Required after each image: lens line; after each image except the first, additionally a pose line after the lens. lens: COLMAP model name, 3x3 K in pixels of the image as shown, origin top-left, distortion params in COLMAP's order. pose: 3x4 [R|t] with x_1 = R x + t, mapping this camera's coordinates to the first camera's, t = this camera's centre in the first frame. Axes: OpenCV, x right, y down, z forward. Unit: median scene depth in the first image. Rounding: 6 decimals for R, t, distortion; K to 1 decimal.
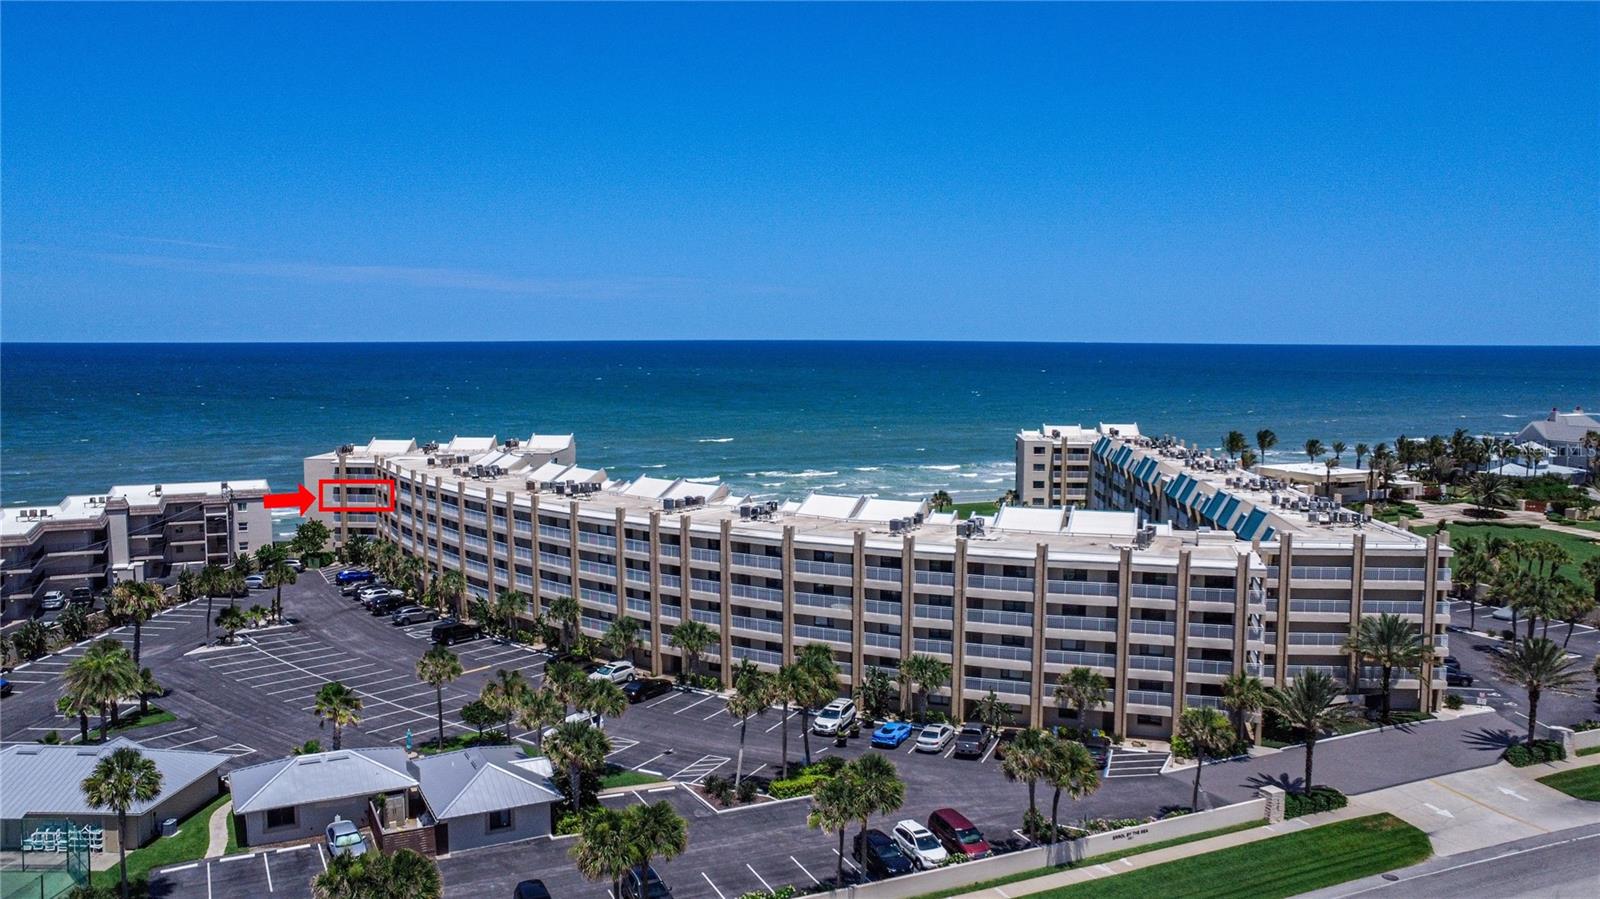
lens RADIAL K [[1231.5, 0, 773.6], [0, 1231.5, 446.8], [0, 0, 1]] dist [-0.164637, 0.230056]
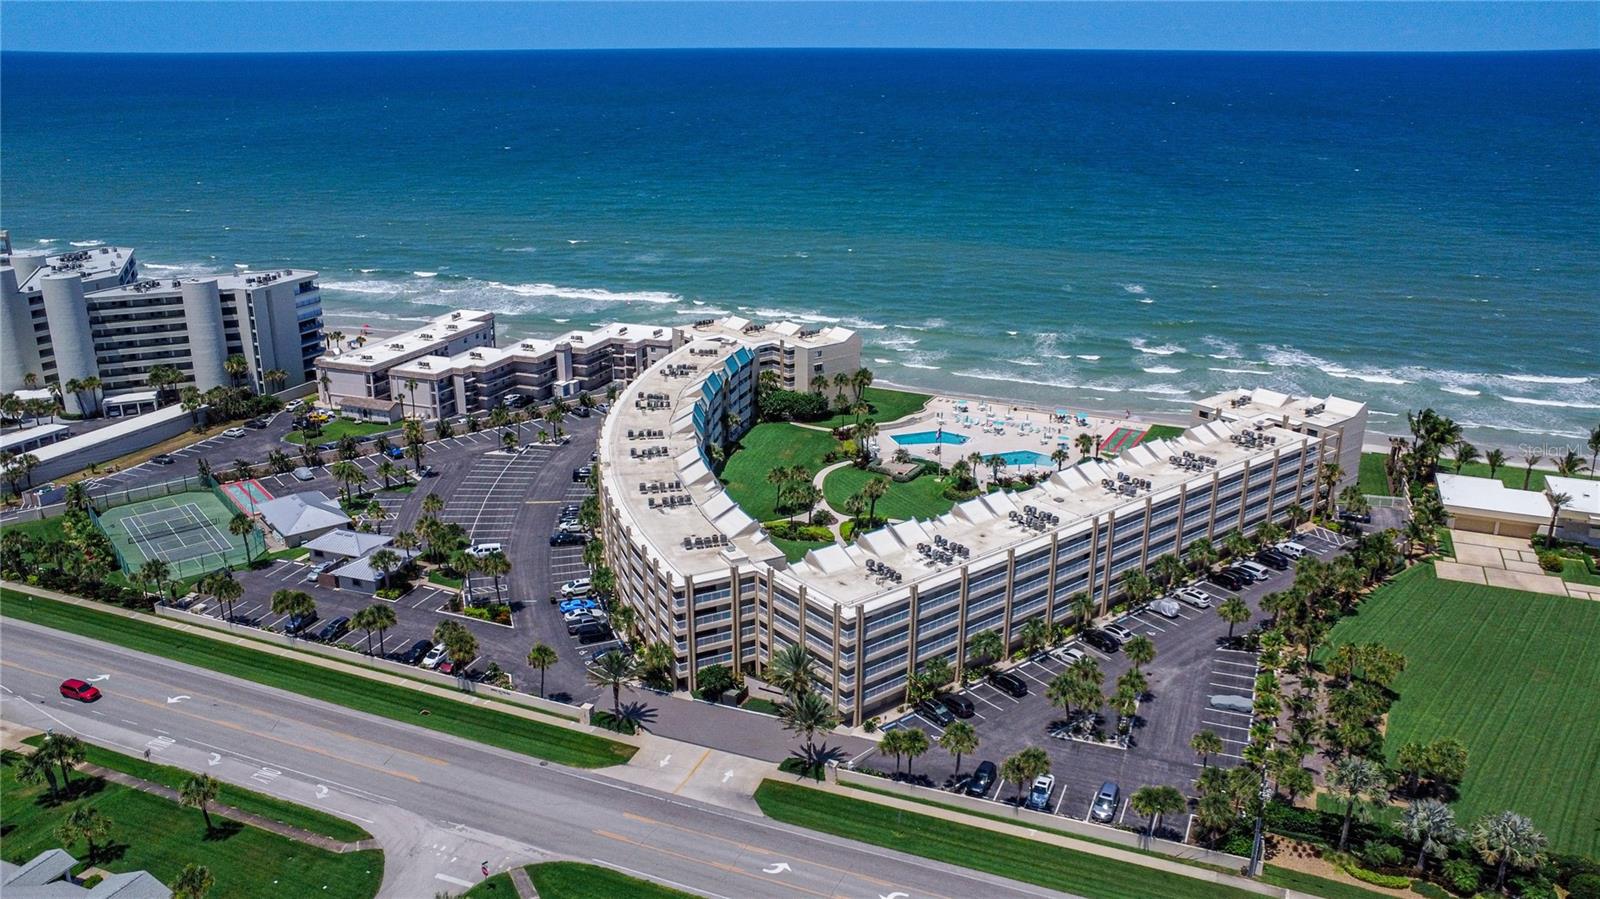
lens RADIAL K [[1231.5, 0, 773.6], [0, 1231.5, 446.8], [0, 0, 1]] dist [-0.164637, 0.230056]
pose [[0.671626, 0.228883, -0.704649, 1.428440], [-0.053768, 0.963635, 0.261758, -0.446165], [0.738936, -0.137916, 0.659509, 0.080555]]
